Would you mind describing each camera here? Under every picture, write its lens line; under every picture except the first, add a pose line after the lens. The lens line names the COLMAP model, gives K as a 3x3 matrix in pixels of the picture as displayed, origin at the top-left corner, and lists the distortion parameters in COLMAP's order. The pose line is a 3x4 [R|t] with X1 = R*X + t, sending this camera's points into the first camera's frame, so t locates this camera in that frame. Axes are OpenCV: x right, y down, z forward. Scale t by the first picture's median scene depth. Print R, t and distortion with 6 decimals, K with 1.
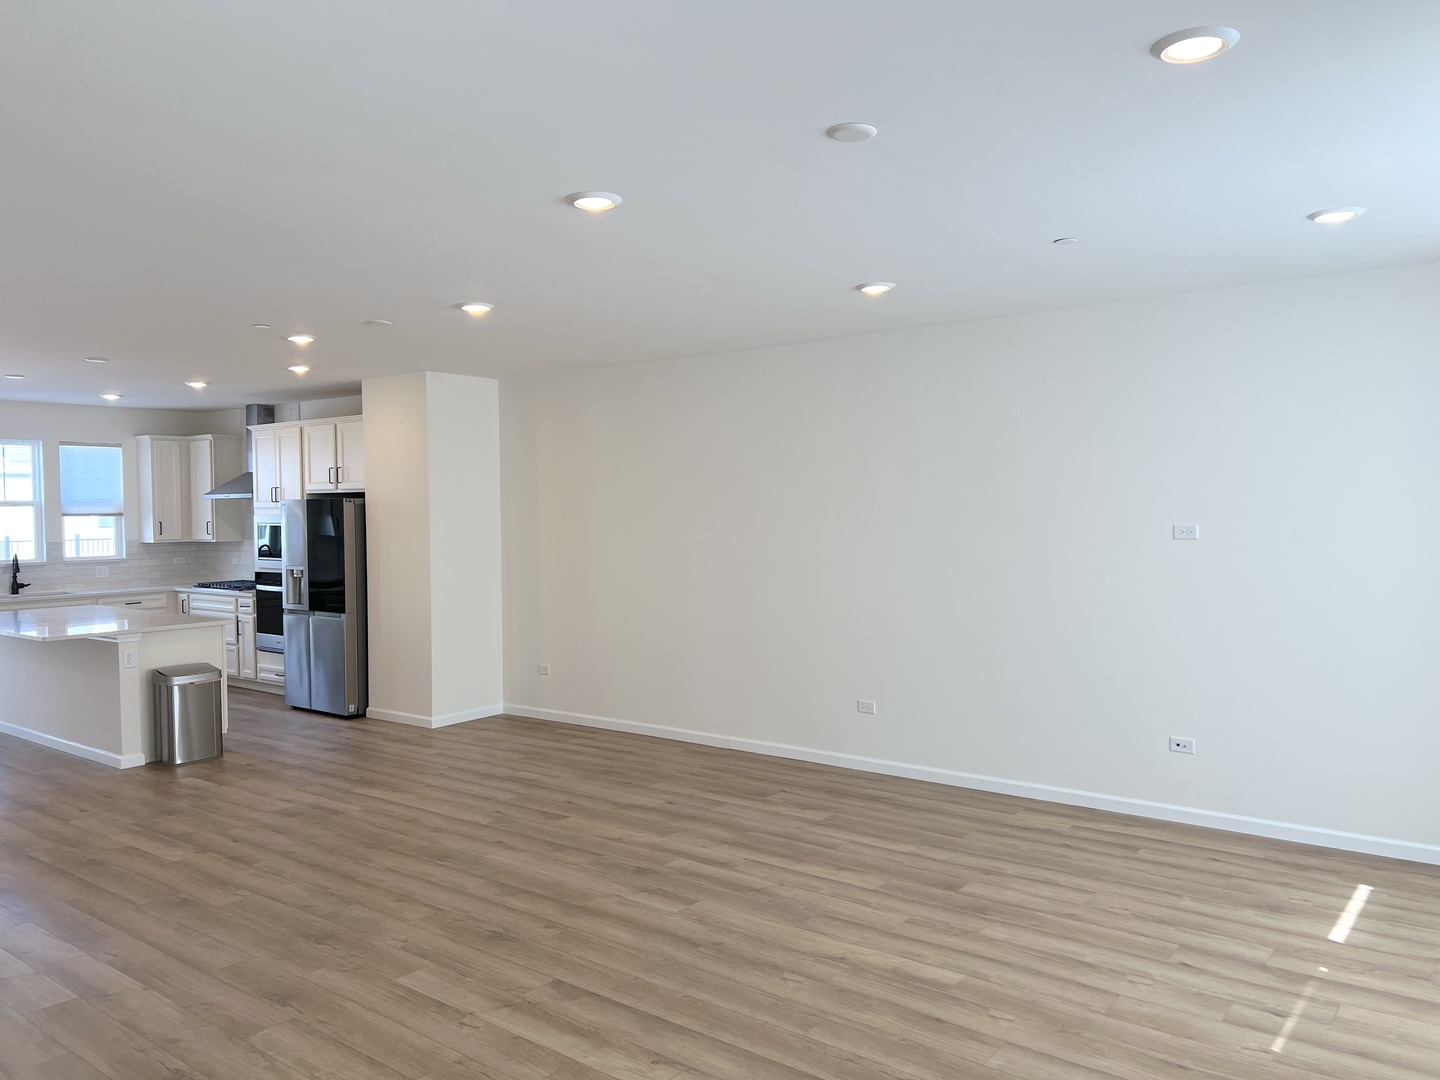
lens RADIAL K [[1079.6, 0, 720.0], [0, 1079.6, 540.0], [0, 0, 1]] dist [0.065118, -0.077002]
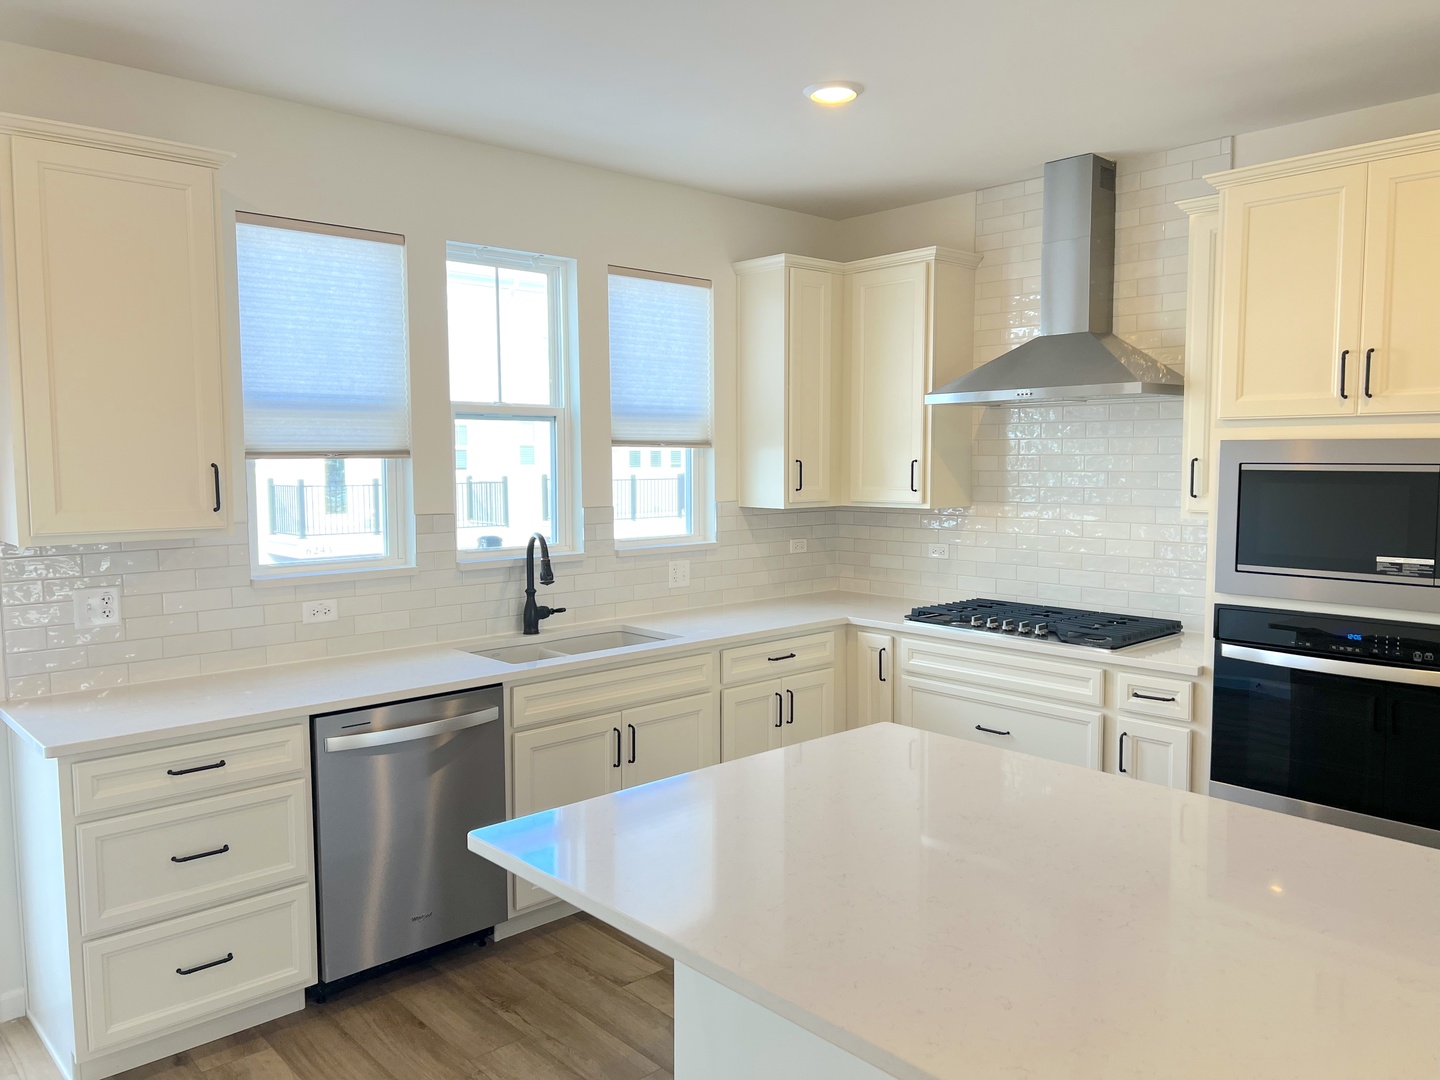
lens RADIAL K [[1079.6, 0, 720.0], [0, 1079.6, 540.0], [0, 0, 1]] dist [0.065118, -0.077002]
pose [[0.985088, 0.021965, -0.170645, -0.836561], [-0.013924, 0.998742, 0.048180, -0.009512], [0.171488, -0.045085, 0.984154, 1.017576]]
